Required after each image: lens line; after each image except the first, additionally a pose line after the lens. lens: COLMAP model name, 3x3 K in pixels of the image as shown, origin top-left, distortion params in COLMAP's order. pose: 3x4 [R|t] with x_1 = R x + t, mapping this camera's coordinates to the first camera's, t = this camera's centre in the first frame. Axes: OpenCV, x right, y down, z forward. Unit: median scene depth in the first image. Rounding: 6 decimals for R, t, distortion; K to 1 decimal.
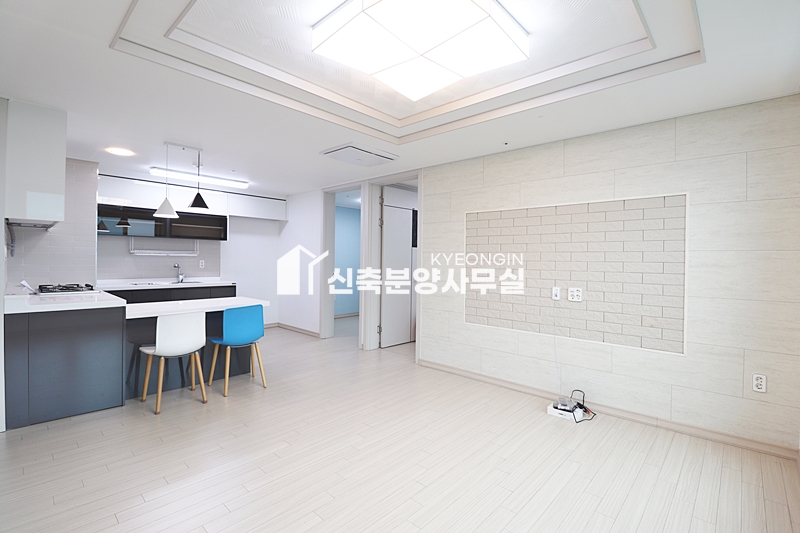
lens RADIAL K [[370.4, 0, 400.5], [0, 370.4, 261.8], [0, 0, 1]] dist [-0.023545, -0.000740]
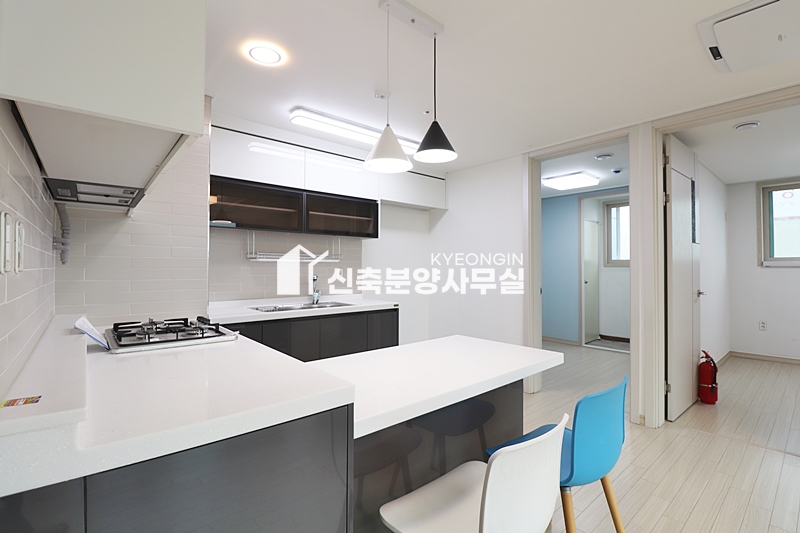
lens RADIAL K [[370.4, 0, 400.5], [0, 370.4, 261.8], [0, 0, 1]] dist [-0.023545, -0.000740]
pose [[0.993150, -0.017117, -0.115587, -0.402362], [0.014891, 0.999687, -0.020089, -0.001749], [0.115895, 0.018230, 0.993094, 0.398991]]
